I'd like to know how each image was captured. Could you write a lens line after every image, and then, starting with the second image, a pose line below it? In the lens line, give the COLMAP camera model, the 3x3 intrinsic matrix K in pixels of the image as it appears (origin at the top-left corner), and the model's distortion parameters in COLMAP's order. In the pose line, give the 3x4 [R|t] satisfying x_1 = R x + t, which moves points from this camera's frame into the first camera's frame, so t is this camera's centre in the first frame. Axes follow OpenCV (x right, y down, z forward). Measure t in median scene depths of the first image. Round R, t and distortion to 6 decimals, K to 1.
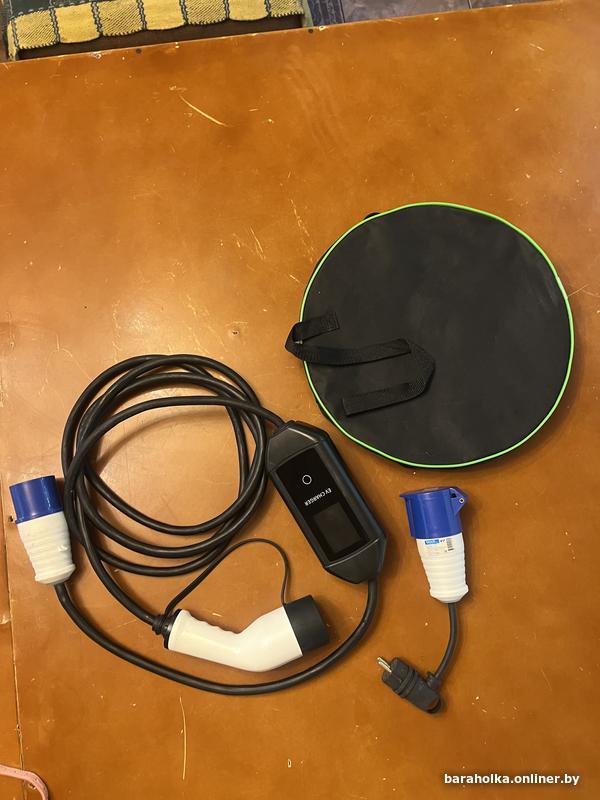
lens RADIAL K [[603.2, 0, 298.8], [0, 603.2, 403.1], [0, 0, 1]] dist [0.120067, -0.159665]
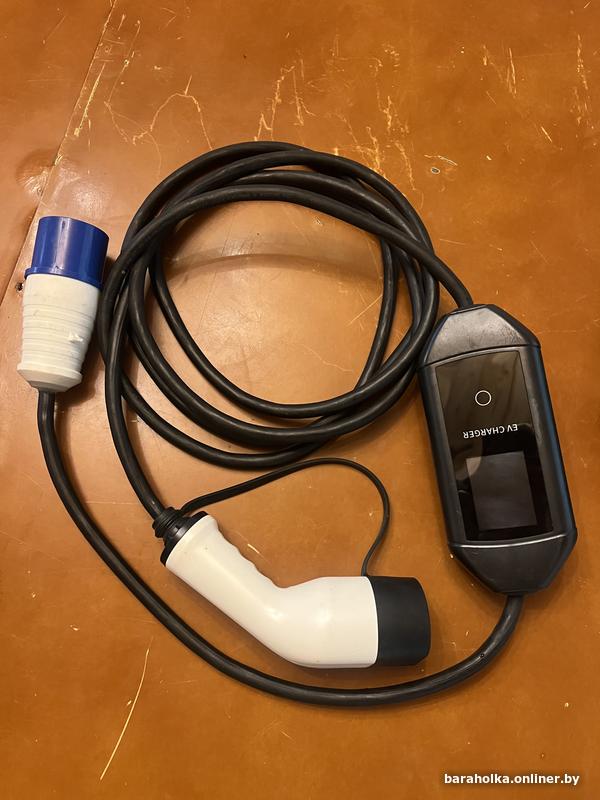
lens RADIAL K [[601.4, 0, 301.5], [0, 601.4, 405.4], [0, 0, 1]] dist [0.048273, -0.051715]
pose [[0.920292, 0.388861, -0.043012, -0.122287], [-0.390894, 0.918494, -0.059761, 0.236672], [0.016268, 0.071811, 0.997286, 0.393017]]
